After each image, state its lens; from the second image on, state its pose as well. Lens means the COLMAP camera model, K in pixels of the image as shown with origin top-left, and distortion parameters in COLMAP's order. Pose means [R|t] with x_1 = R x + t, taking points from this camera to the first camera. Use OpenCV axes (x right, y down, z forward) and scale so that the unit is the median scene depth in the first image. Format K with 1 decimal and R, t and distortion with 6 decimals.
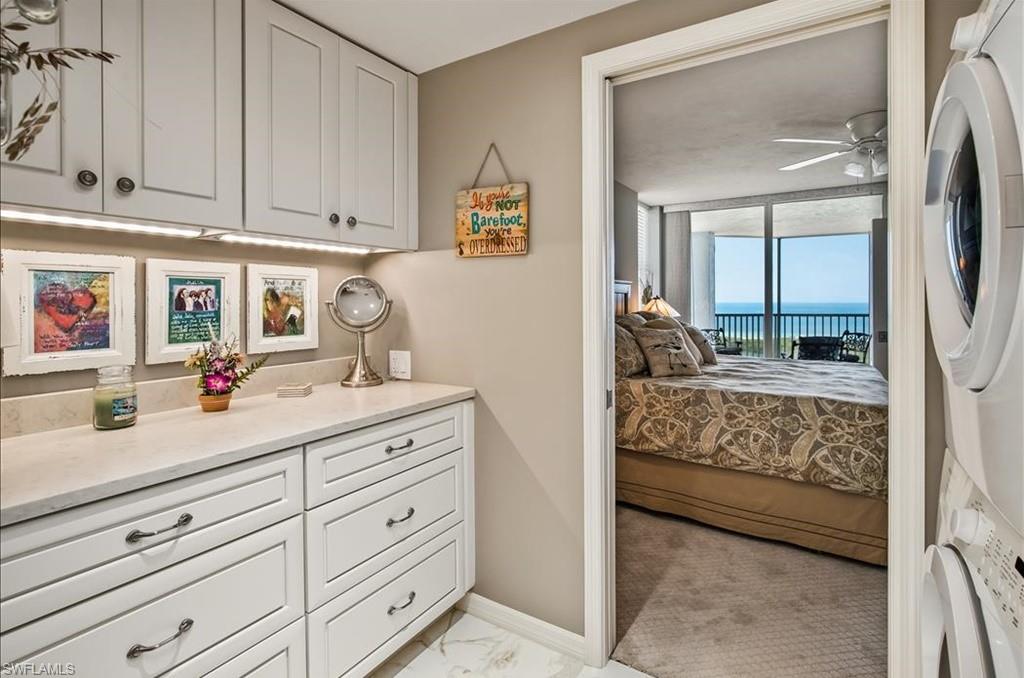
lens RADIAL K [[479.4, 0, 519.8], [0, 479.4, 317.4], [0, 0, 1]] dist [-0.002460, 0.000203]
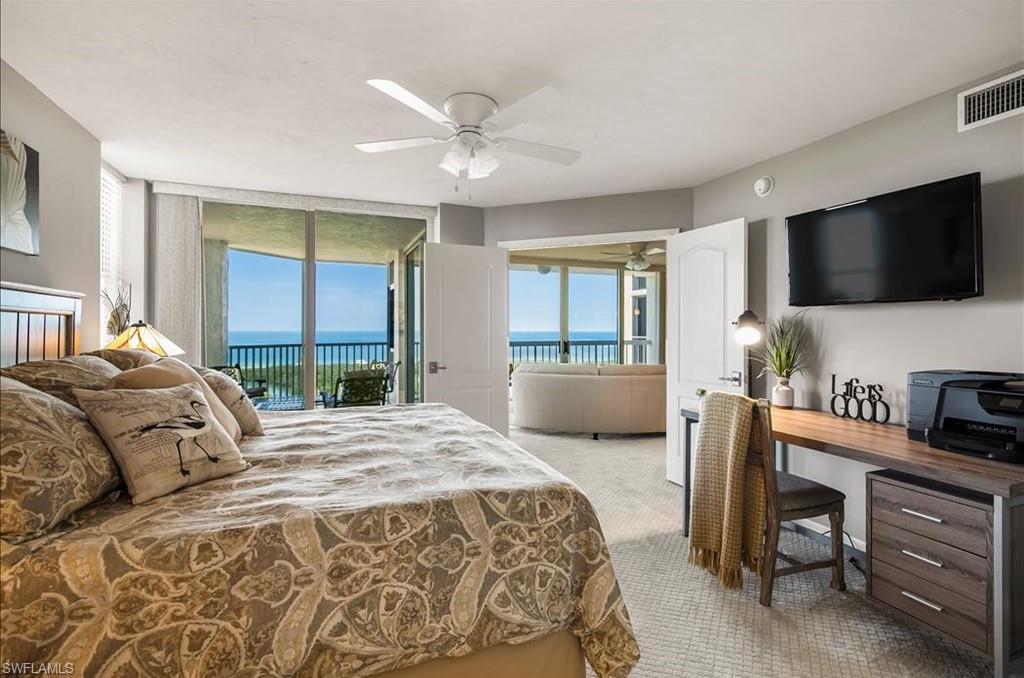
lens RADIAL K [[479.4, 0, 519.8], [0, 479.4, 317.4], [0, 0, 1]] dist [-0.002460, 0.000203]
pose [[0.575411, 0.020480, 0.817608, 0.134981], [0.027890, 0.998614, -0.044642, -0.018255], [-0.817389, 0.048491, 0.574042, 0.516199]]
